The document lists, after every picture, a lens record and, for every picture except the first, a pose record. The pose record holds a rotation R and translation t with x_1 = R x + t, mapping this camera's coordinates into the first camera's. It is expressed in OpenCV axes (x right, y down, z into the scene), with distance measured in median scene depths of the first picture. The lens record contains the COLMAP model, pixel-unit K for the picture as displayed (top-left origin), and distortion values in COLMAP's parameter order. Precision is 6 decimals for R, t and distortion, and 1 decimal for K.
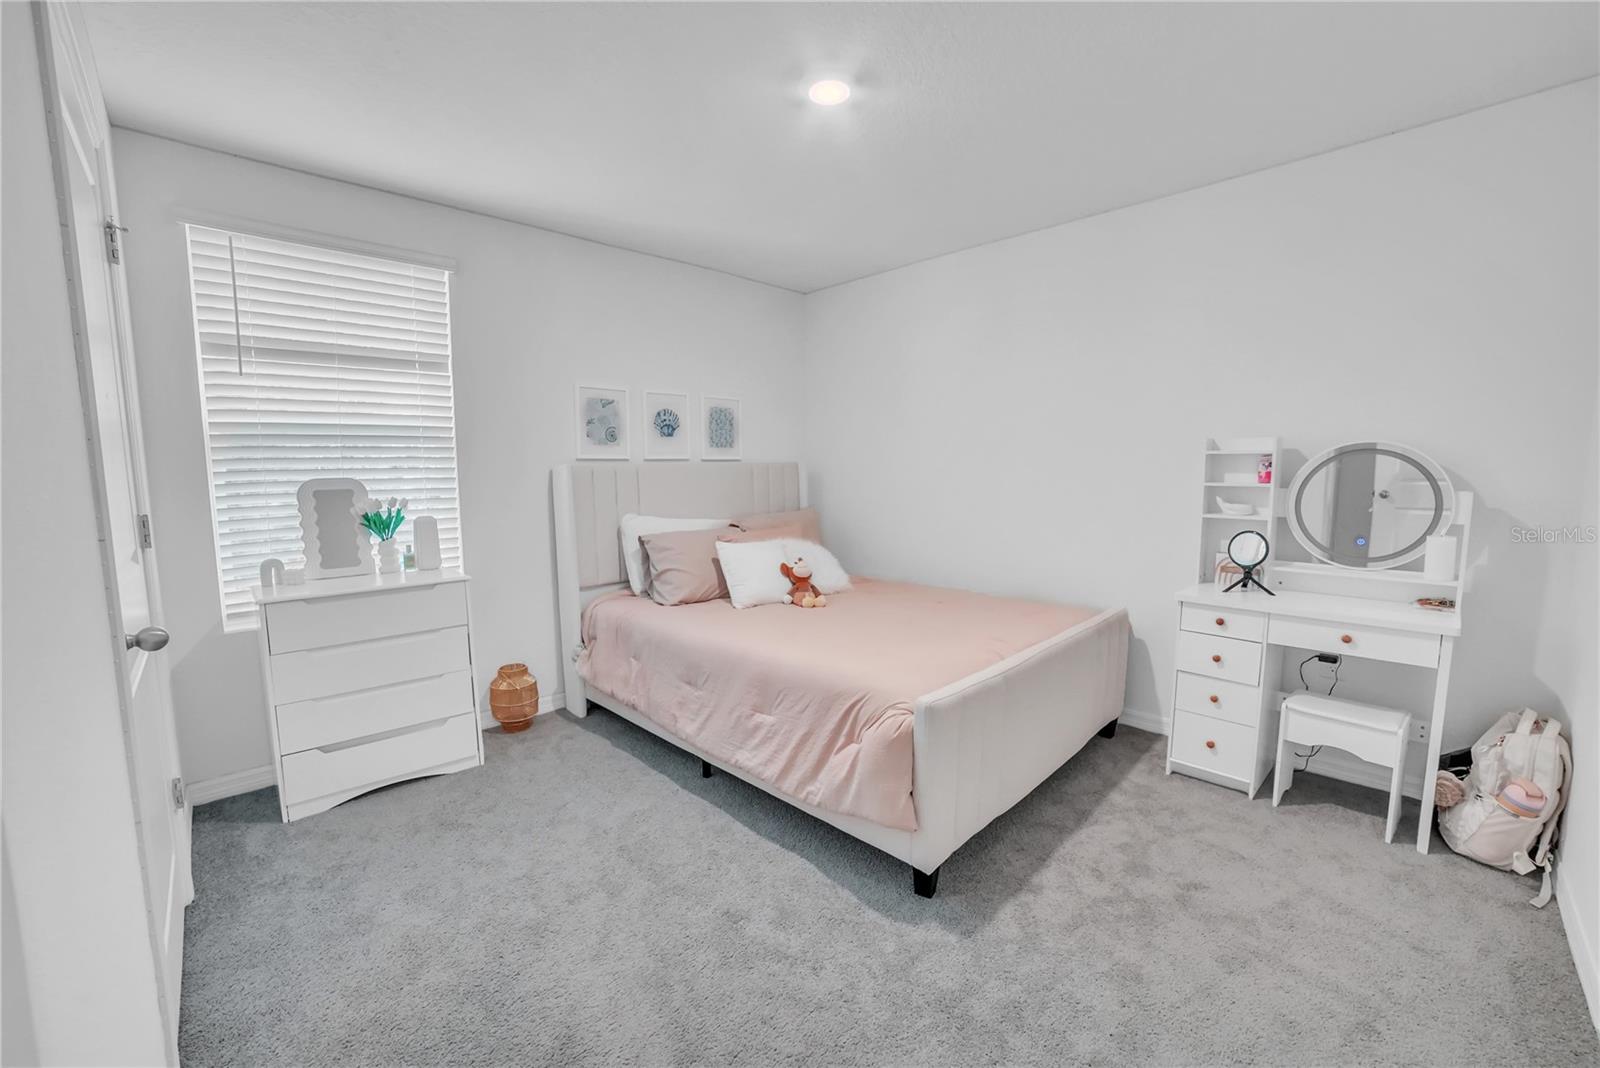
lens RADIAL K [[643.6, 0, 800.0], [0, 643.6, 534.0], [0, 0, 1]] dist [-0.058536, 0.020904]
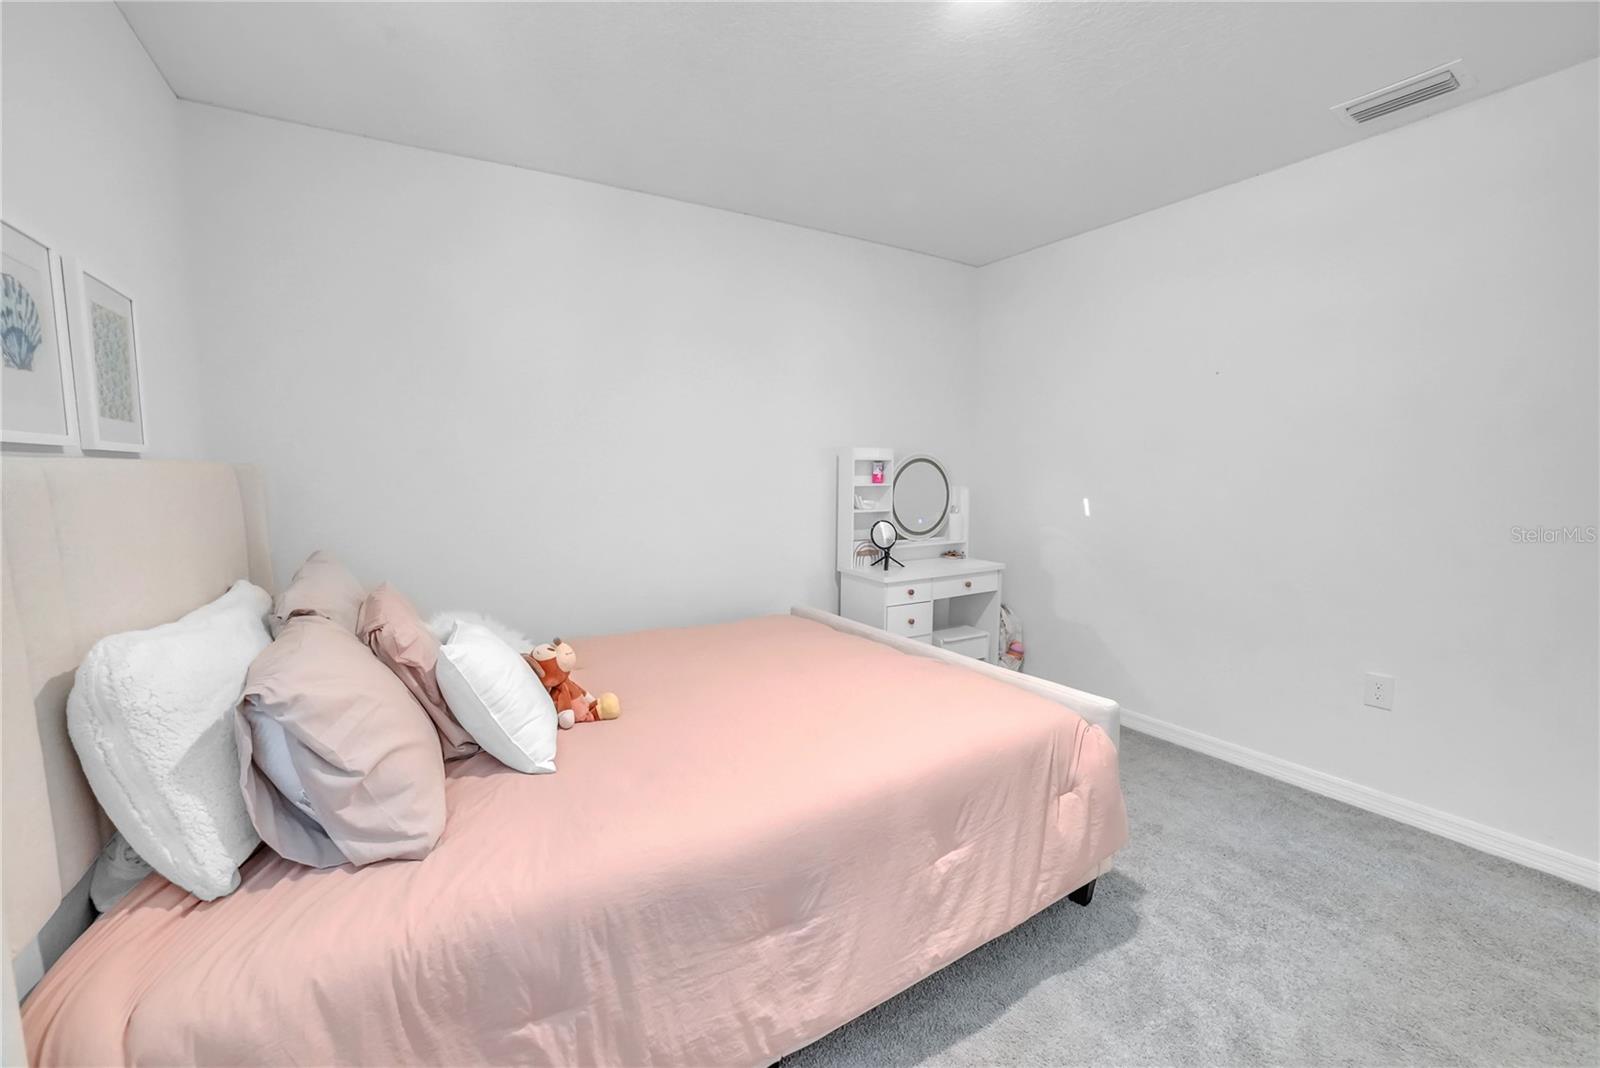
lens RADIAL K [[643.6, 0, 800.0], [0, 643.6, 534.0], [0, 0, 1]] dist [-0.058536, 0.020904]
pose [[0.227244, -0.091310, 0.969548, -0.624330], [0.101923, 0.992357, 0.069569, -0.089718], [-0.968490, 0.083011, 0.234813, 0.895680]]
